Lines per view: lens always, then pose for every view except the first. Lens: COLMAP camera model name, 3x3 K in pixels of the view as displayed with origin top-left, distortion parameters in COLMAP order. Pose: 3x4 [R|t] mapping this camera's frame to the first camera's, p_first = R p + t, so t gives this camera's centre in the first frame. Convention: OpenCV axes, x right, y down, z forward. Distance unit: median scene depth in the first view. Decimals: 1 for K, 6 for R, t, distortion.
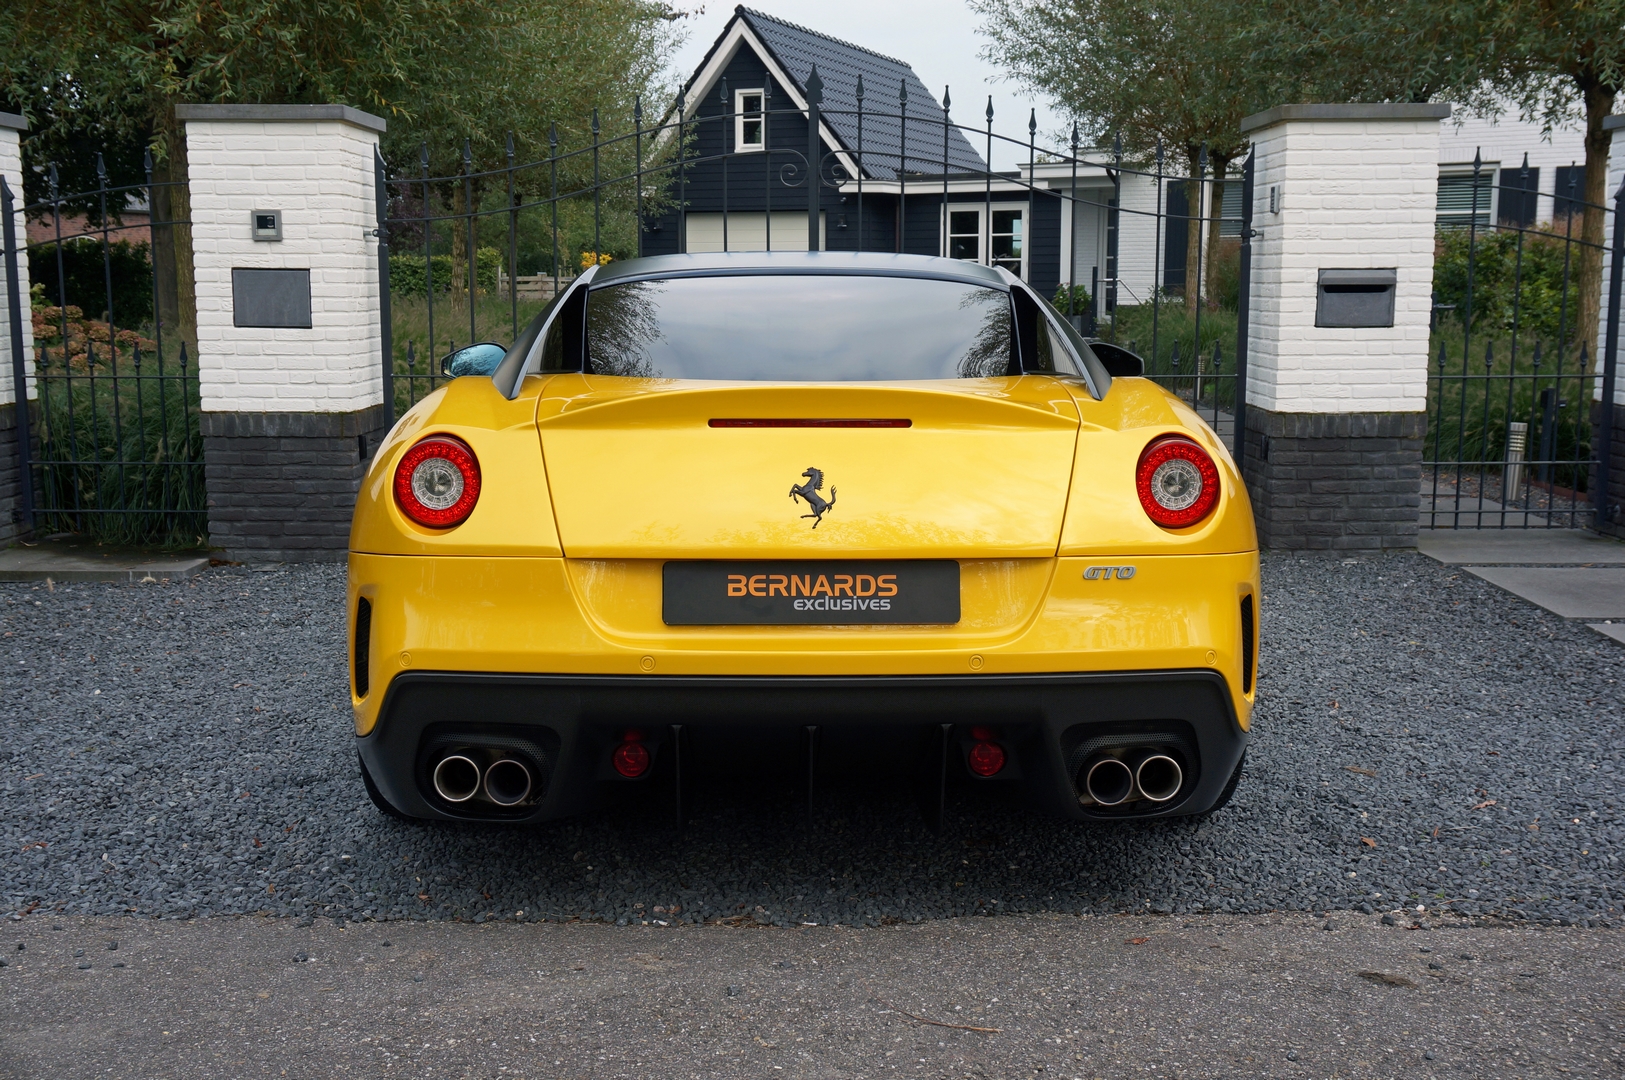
lens RADIAL K [[1711.1, 0, 812.5], [0, 1711.1, 541.3], [0, 0, 1]] dist [-0.028834, 0.000000]
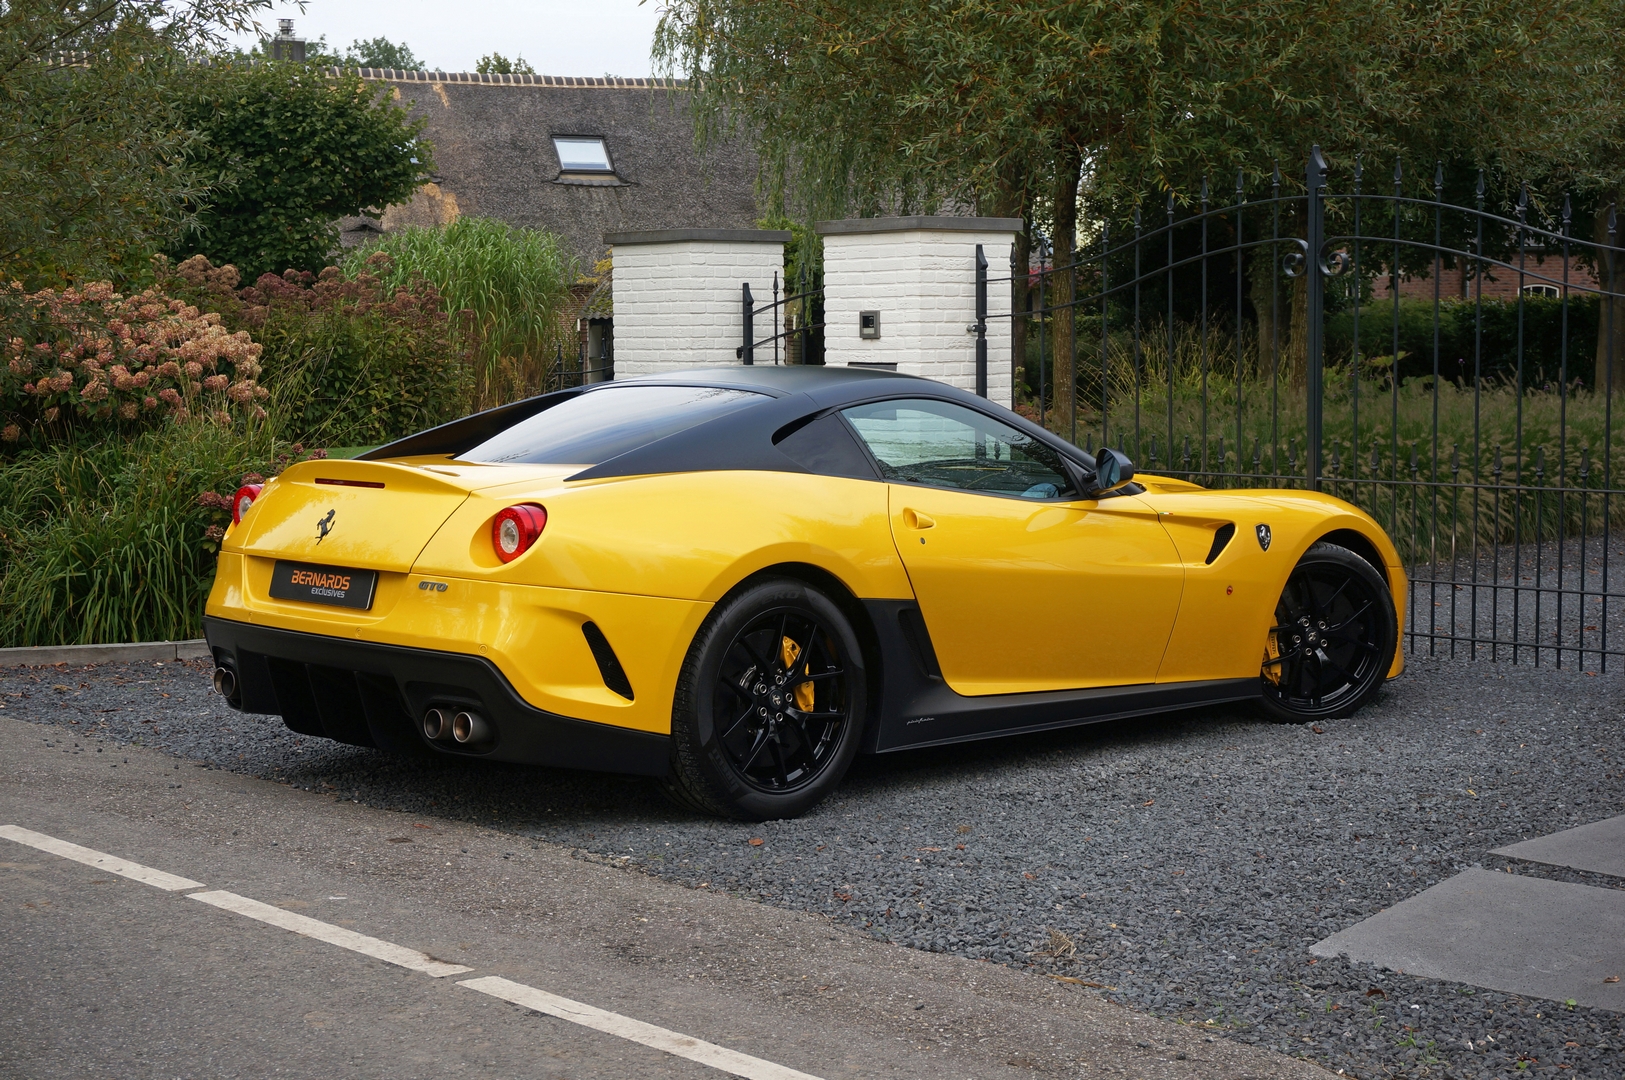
lens RADIAL K [[2540.1, 0, 812.8], [0, 2540.1, 540.5], [0, 0, 1]] dist [0.049815, 0.000000]
pose [[0.652297, 0.053351, -0.756084, 2.164041], [-0.106099, 0.994126, -0.021387, -0.010103], [0.750501, 0.094170, 0.654126, -0.254534]]
